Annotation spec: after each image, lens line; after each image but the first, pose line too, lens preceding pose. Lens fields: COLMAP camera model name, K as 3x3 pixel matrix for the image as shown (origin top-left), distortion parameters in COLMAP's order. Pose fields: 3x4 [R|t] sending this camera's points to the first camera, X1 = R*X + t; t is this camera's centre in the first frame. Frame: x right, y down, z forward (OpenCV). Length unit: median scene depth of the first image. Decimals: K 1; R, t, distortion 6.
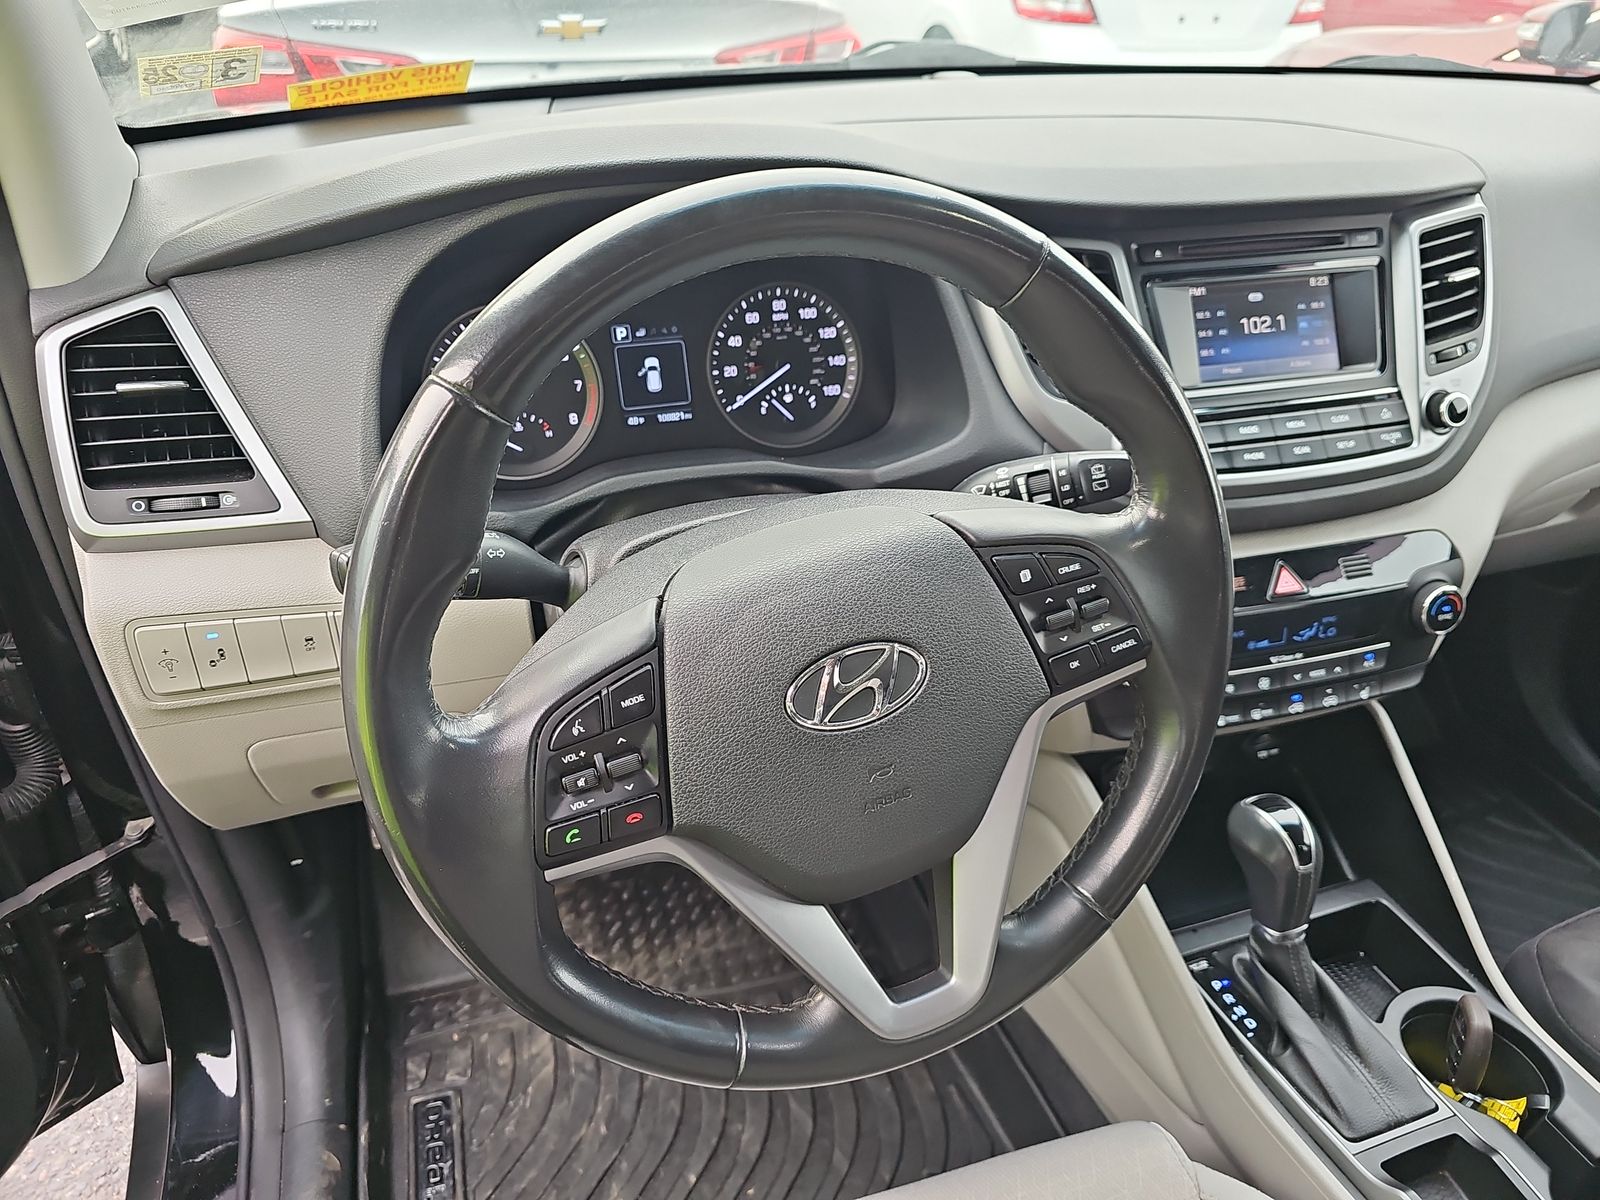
lens RADIAL K [[1060.7, 0, 808.5], [0, 1060.7, 601.7], [0, 0, 1]] dist [0.043626, -0.031790]
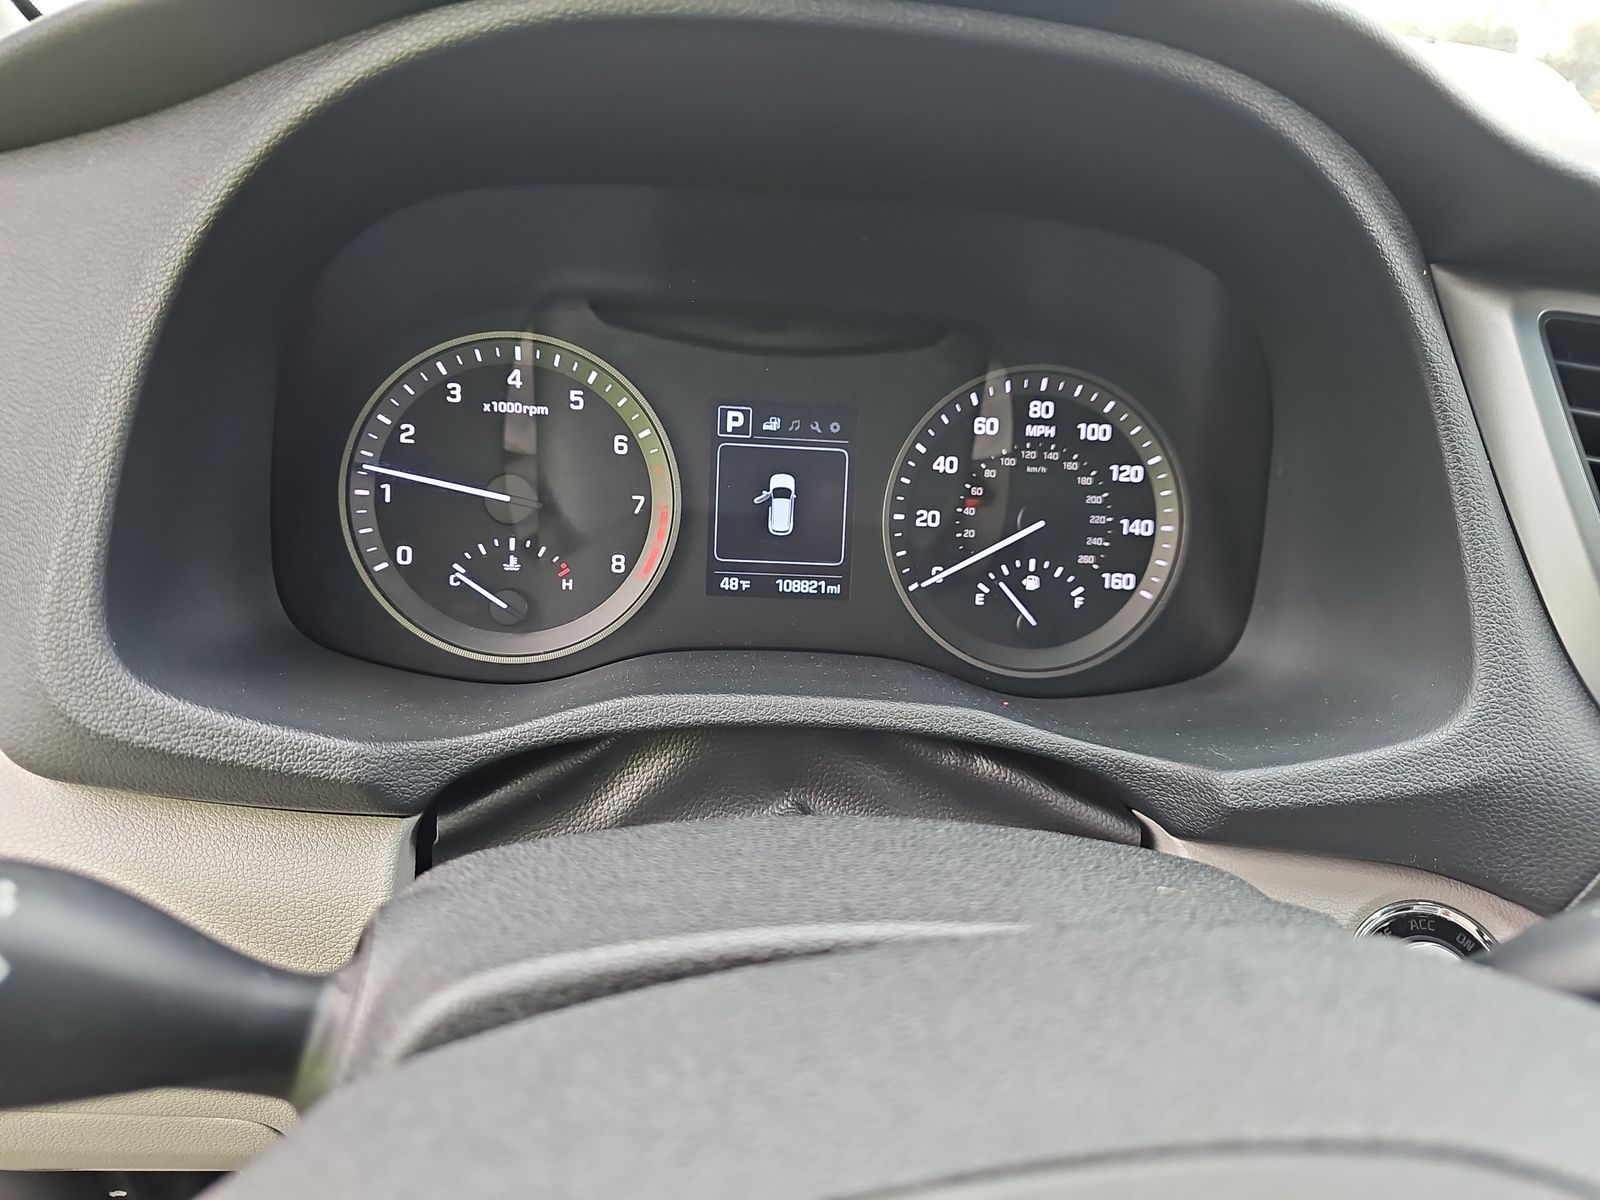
lens RADIAL K [[1060.7, 0, 790.0], [0, 1060.7, 602.6], [0, 0, 1]] dist [0.043626, -0.031790]
pose [[0.967323, 0.149324, -0.204910, -0.026264], [-0.179779, 0.973833, -0.139027, -0.092767], [0.178788, 0.171322, 0.968857, 0.495872]]
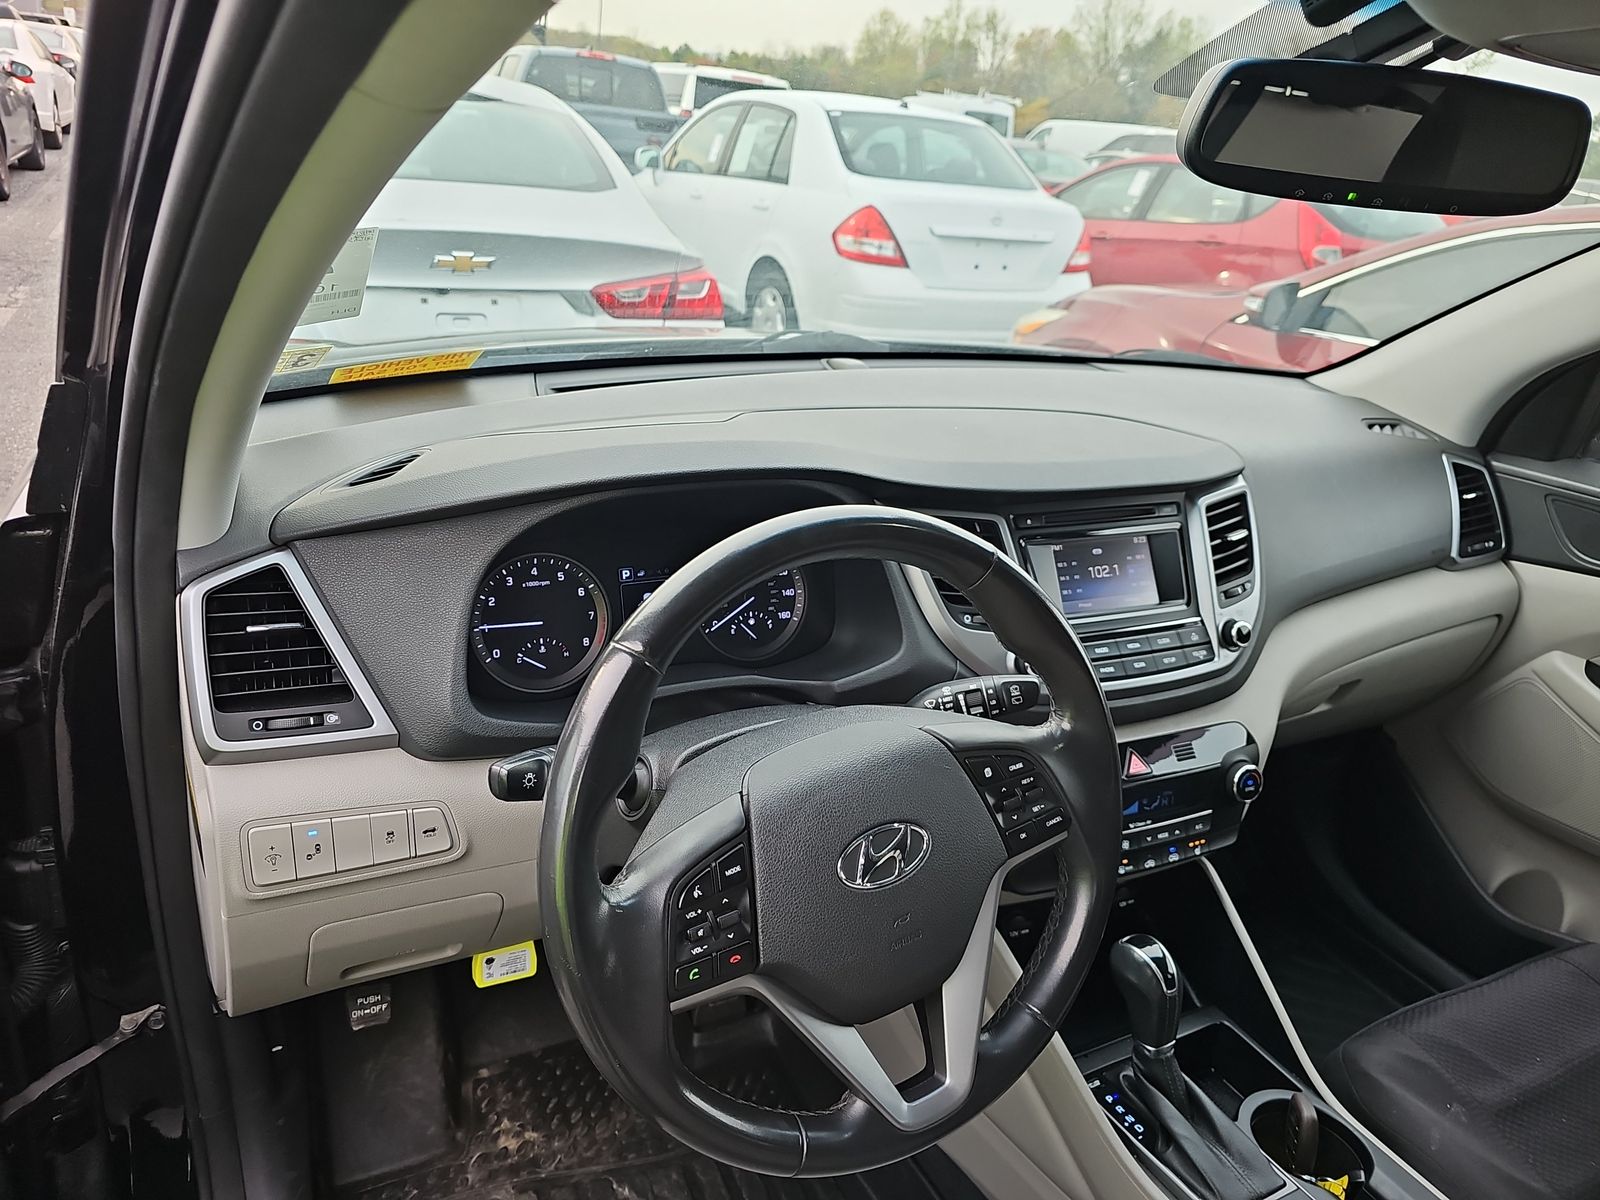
lens RADIAL K [[1060.7, 0, 794.7], [0, 1060.7, 584.5], [0, 0, 1]] dist [0.043626, -0.031790]
pose [[0.987745, 0.005734, 0.155969, -0.170709], [0.021547, 0.984746, -0.172658, -0.018942], [-0.154580, 0.173903, 0.972555, -0.242334]]
